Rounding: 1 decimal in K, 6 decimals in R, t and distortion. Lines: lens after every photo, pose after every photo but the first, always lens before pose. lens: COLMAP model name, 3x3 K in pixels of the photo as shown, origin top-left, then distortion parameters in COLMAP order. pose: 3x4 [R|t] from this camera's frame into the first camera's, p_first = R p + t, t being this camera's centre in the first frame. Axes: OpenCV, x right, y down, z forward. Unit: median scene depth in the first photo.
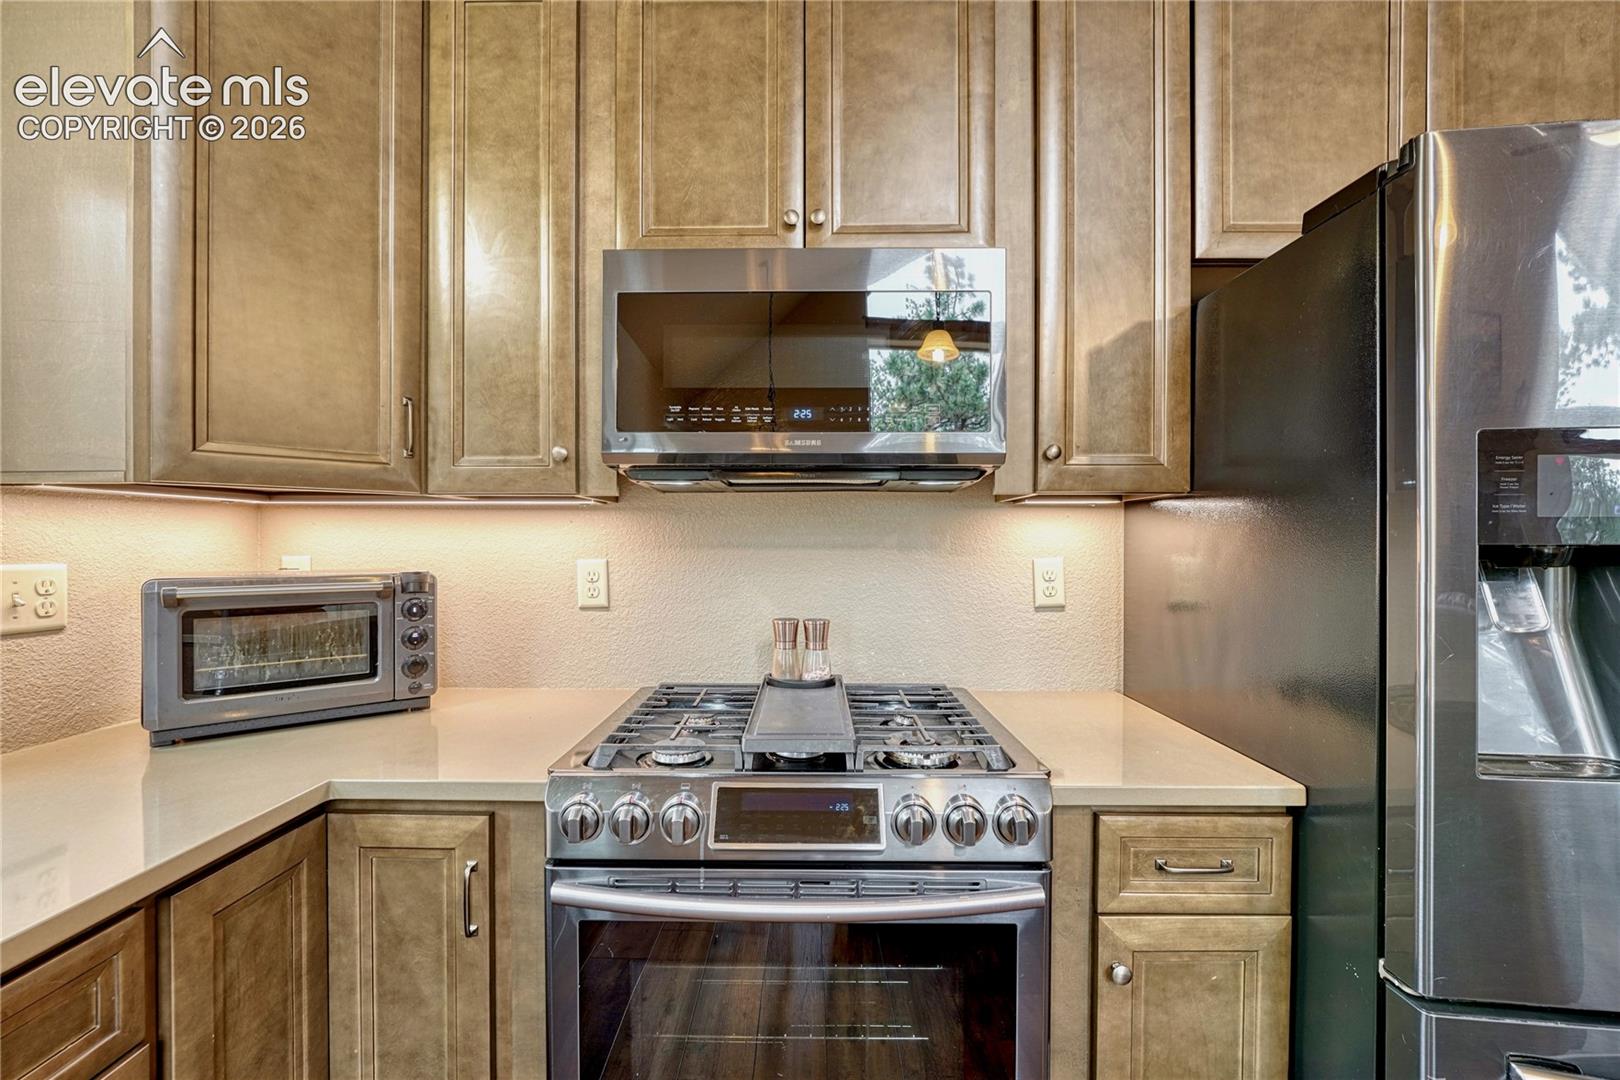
lens RADIAL K [[683.8, 0, 811.9], [0, 683.8, 550.1], [0, 0, 1]] dist [-0.000504, 0.000108]
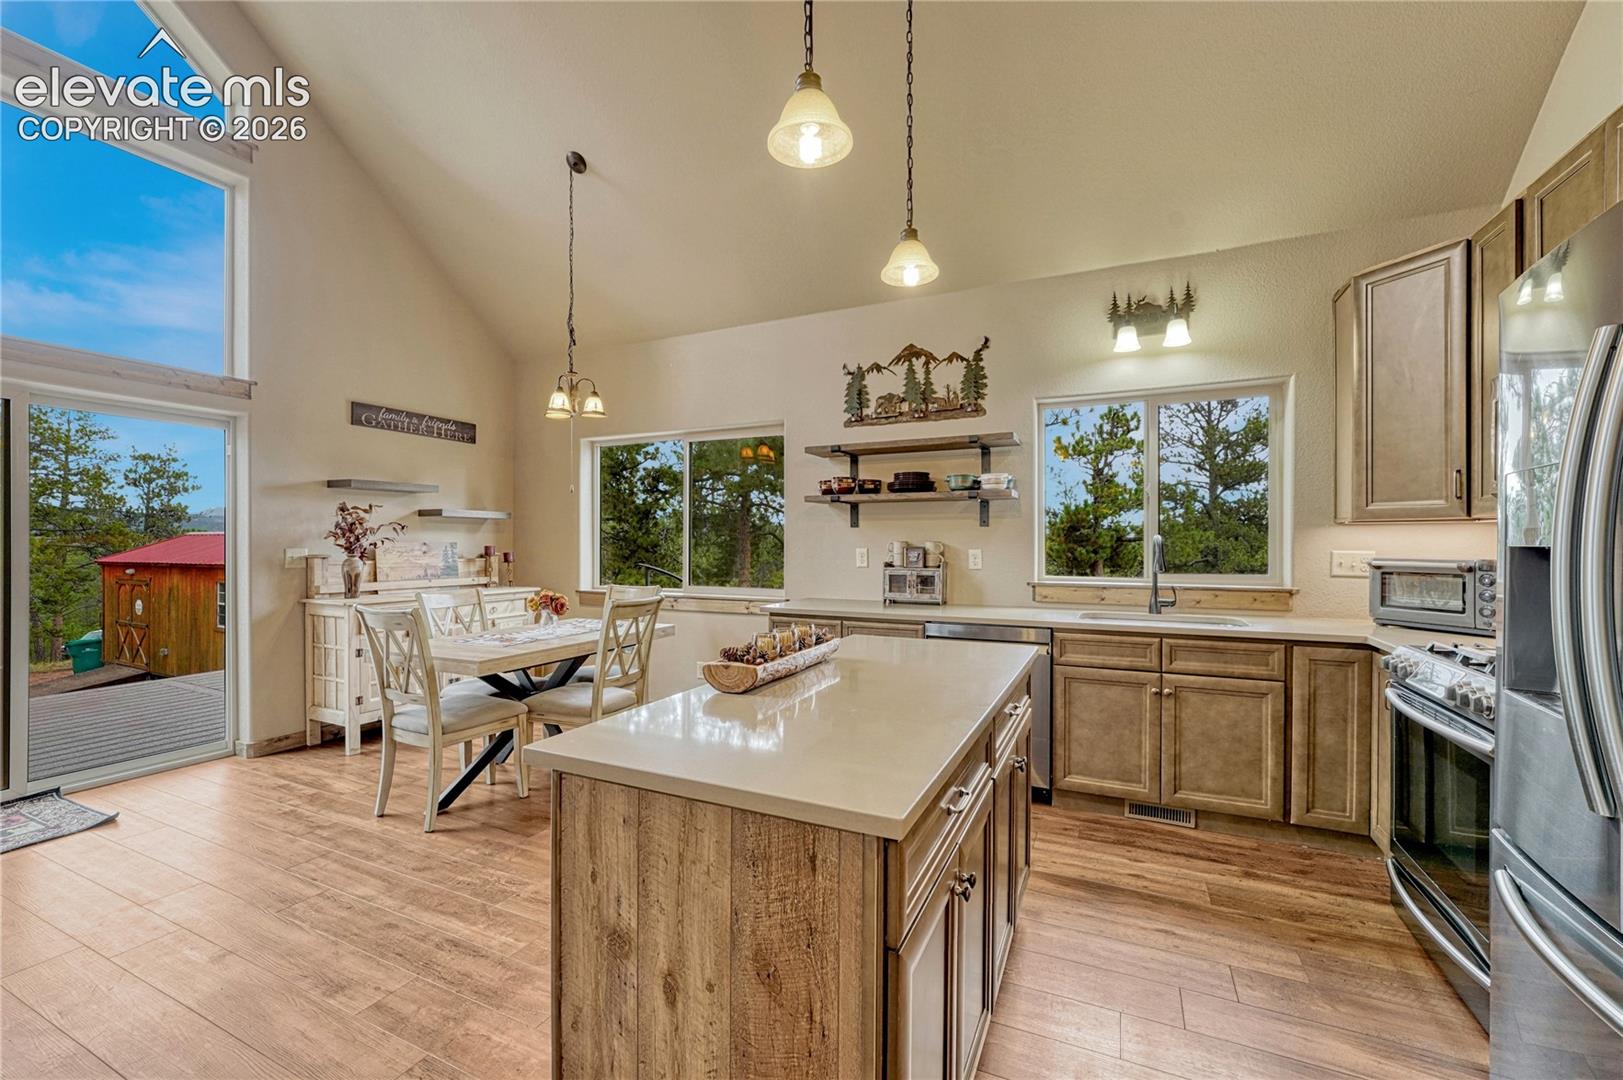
lens RADIAL K [[660.3, 0, 806.6], [0, 660.3, 543.5], [0, 0, 1]] dist [-0.024971, 0.006584]
pose [[-0.423960, 0.001847, -0.905679, 1.868584], [-0.010606, 0.999919, 0.007004, -0.003467], [0.905619, 0.012575, -0.423907, 0.100178]]
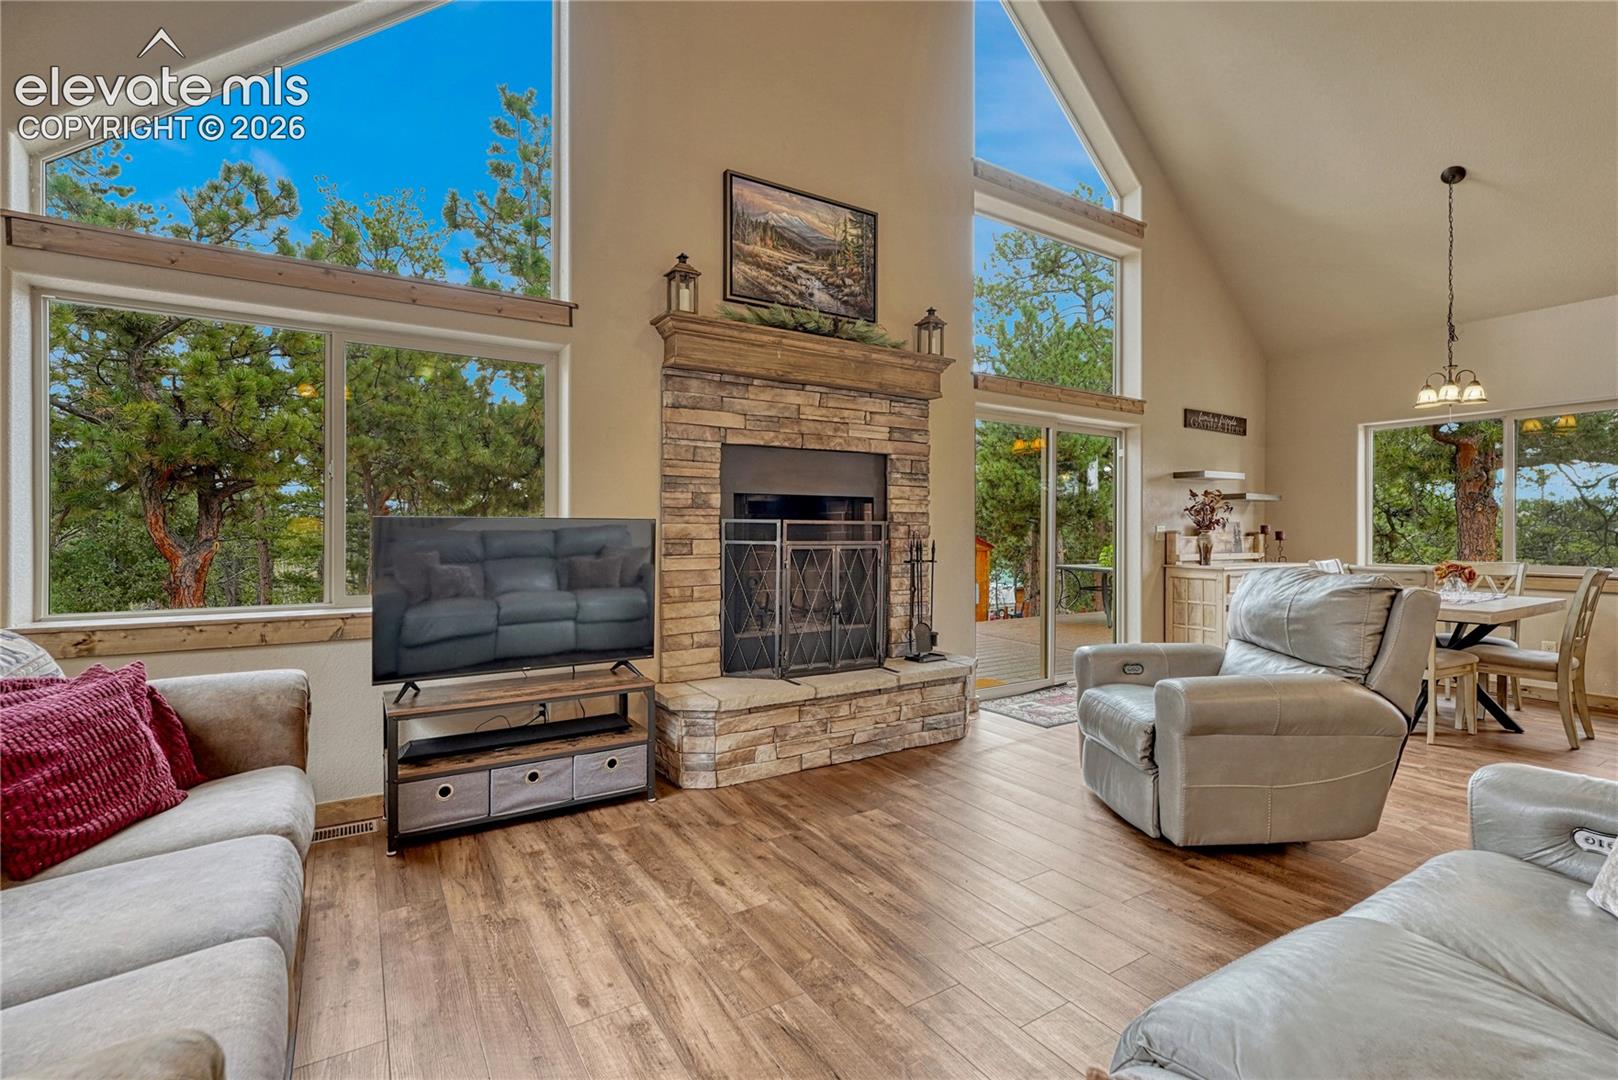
lens RADIAL K [[722.4, 0, 810.5], [0, 722.4, 531.1], [0, 0, 1]] dist [0.000713, 0.000215]
pose [[-0.844470, -0.000747, -0.535602, 4.220697], [-0.007520, 0.999917, 0.010462, 0.067582], [0.535550, 0.012863, -0.844405, -0.757897]]
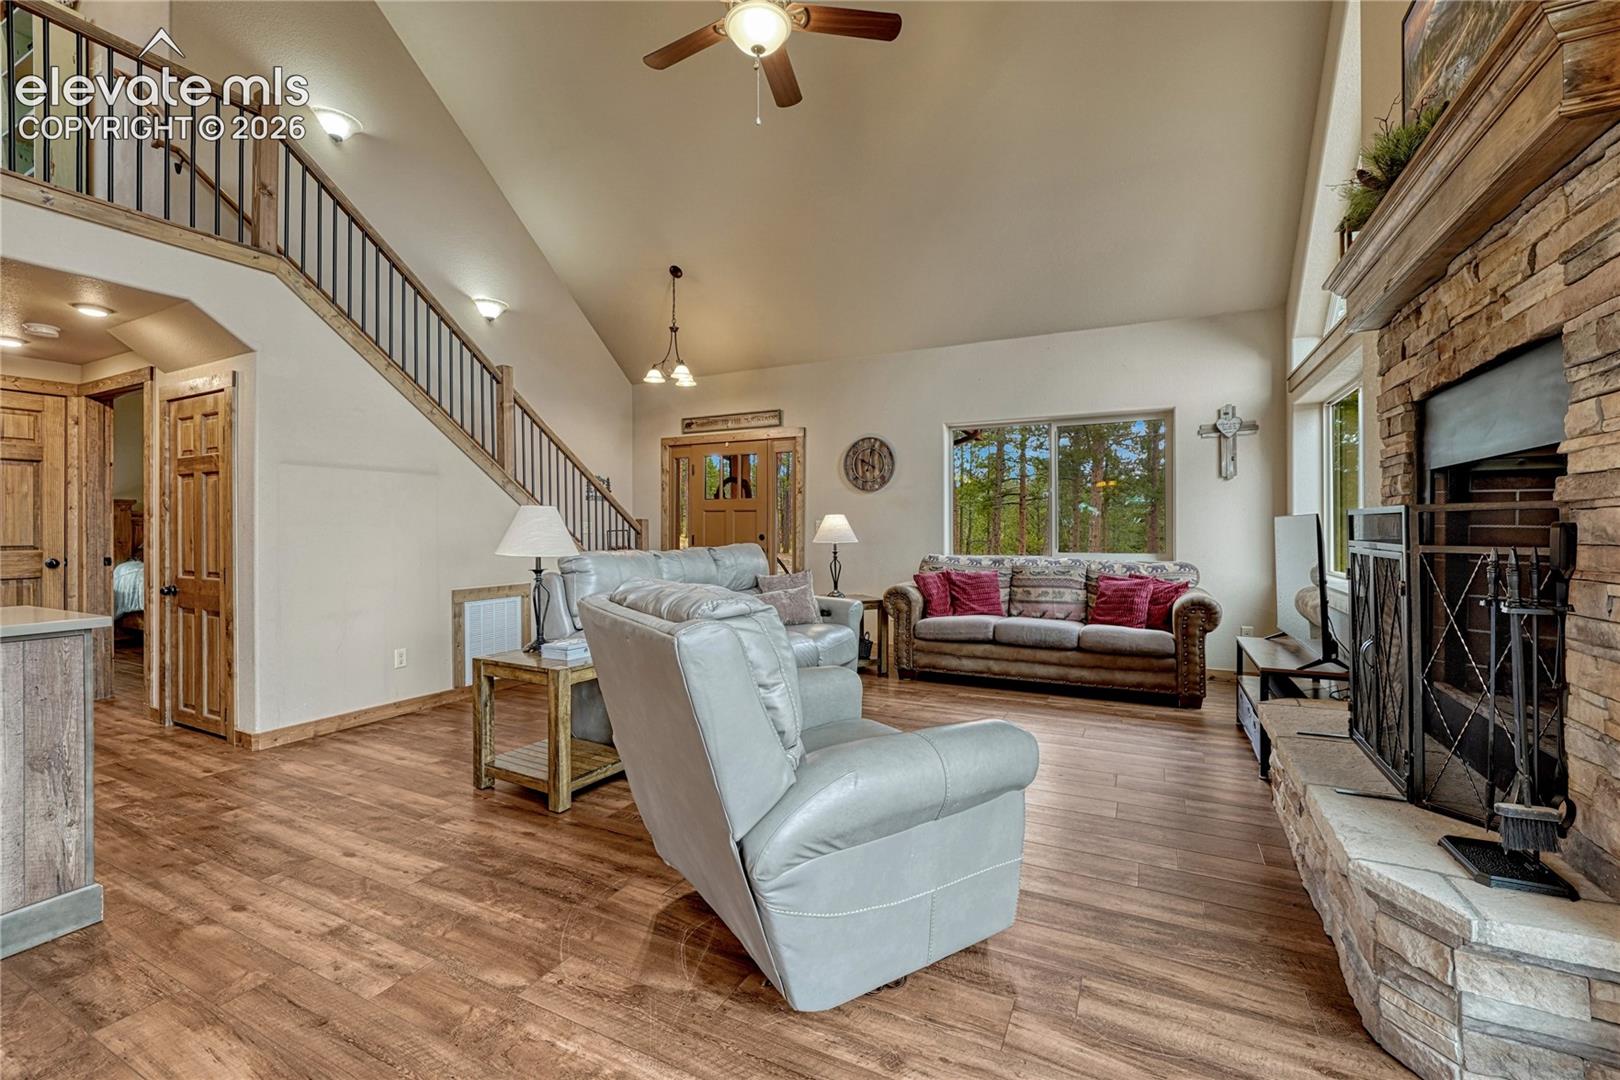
lens RADIAL K [[685.1, 0, 795.4], [0, 685.1, 524.1], [0, 0, 1]] dist [-0.002277, -0.000318]
pose [[0.458009, 0.004226, 0.888938, 0.609492], [0.009314, 0.999911, -0.009552, 0.095131], [-0.888899, 0.012655, 0.457929, -2.627923]]
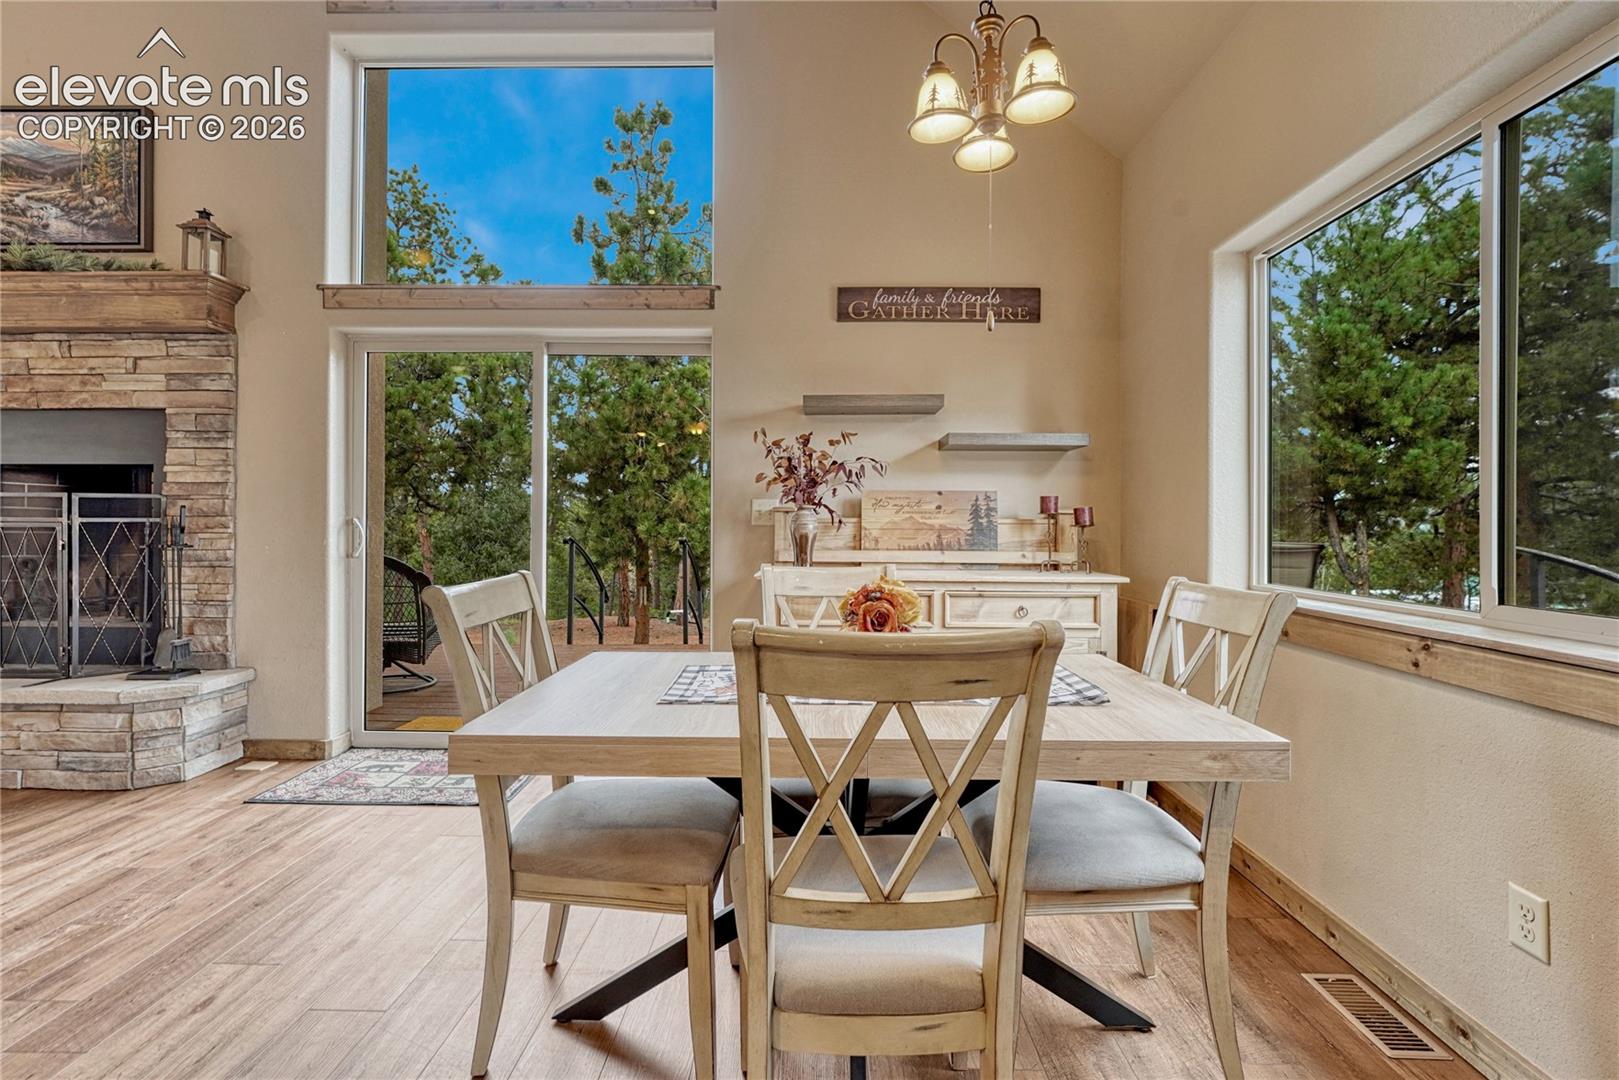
lens RADIAL K [[725.6, 0, 804.4], [0, 725.6, 519.6], [0, 0, 1]] dist [-0.000024, 0.001309]
pose [[-0.999788, -0.003982, 0.020216, -0.022548], [-0.003872, 0.999978, 0.005471, 0.120379], [-0.020237, 0.005391, -0.999781, -0.804254]]
